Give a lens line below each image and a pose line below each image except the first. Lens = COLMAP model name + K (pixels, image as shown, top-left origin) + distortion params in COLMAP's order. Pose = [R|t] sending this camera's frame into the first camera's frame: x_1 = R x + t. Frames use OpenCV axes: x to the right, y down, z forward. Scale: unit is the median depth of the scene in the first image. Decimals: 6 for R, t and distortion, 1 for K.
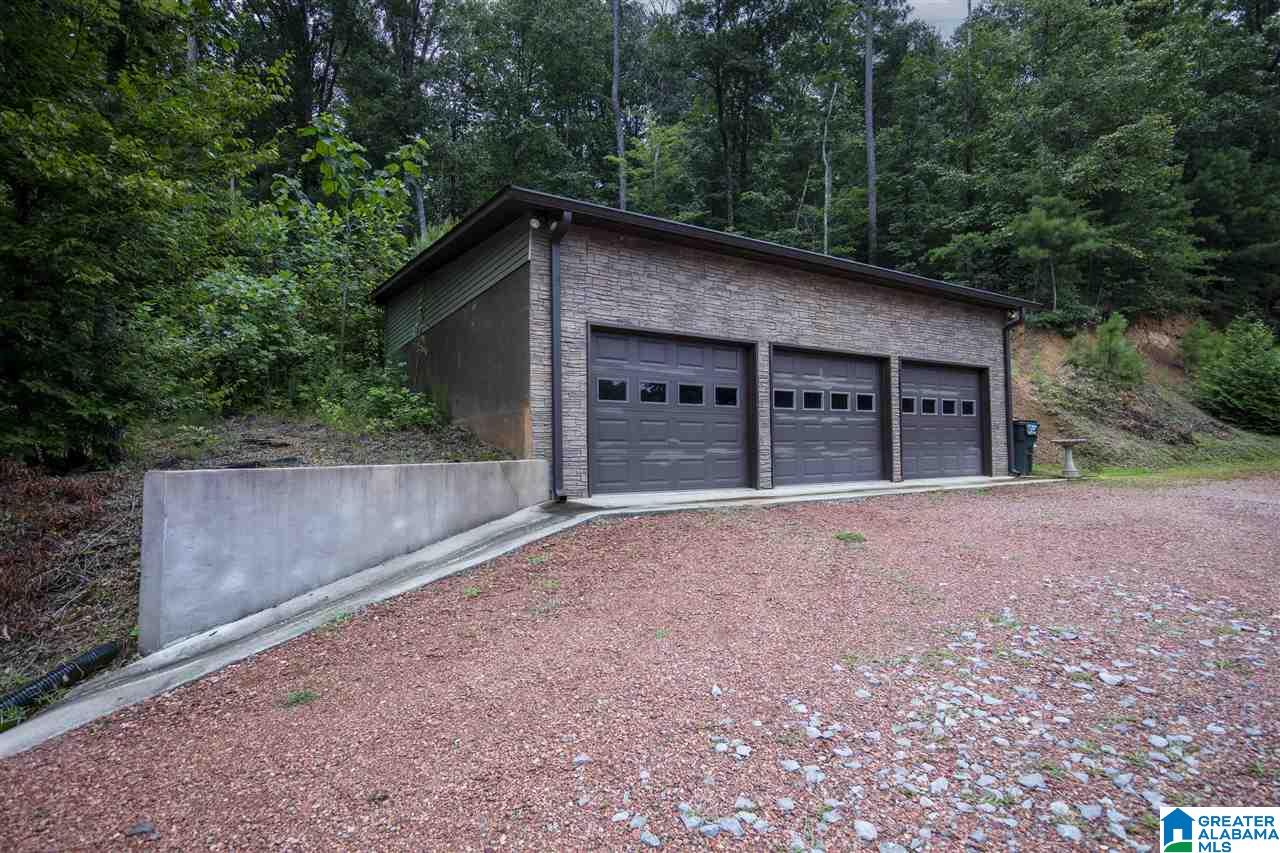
lens RADIAL K [[713.1, 0, 640.0], [0, 713.1, 426.5], [0, 0, 1]] dist [0.001654, 0.000167]
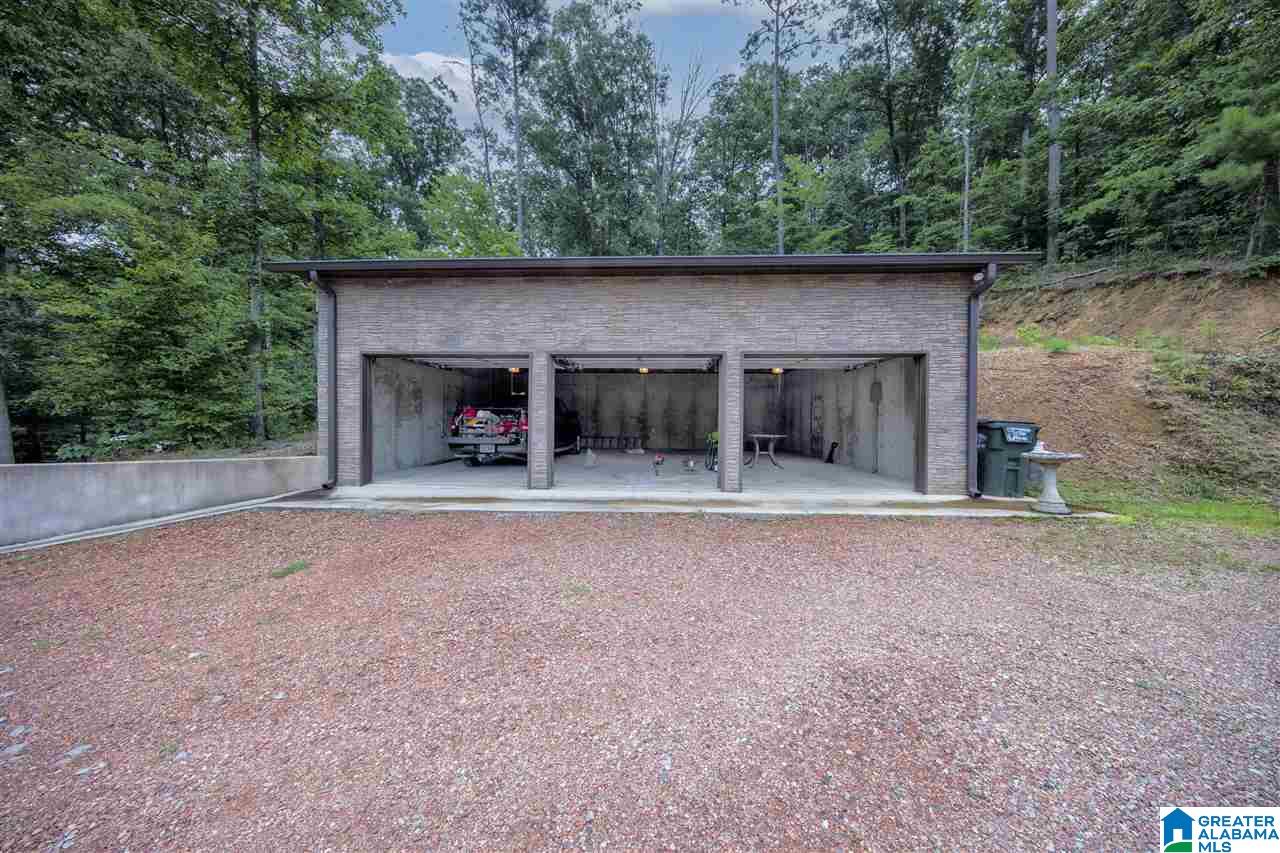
lens RADIAL K [[399.2, 0, 640.0], [0, 399.2, 426.5], [0, 0, 1]] dist [0.000461, -0.002489]
pose [[0.795228, 0.020431, -0.605966, 0.507152], [0.008271, 0.998974, 0.044535, -0.025043], [0.606254, -0.040427, 0.794243, 0.469012]]
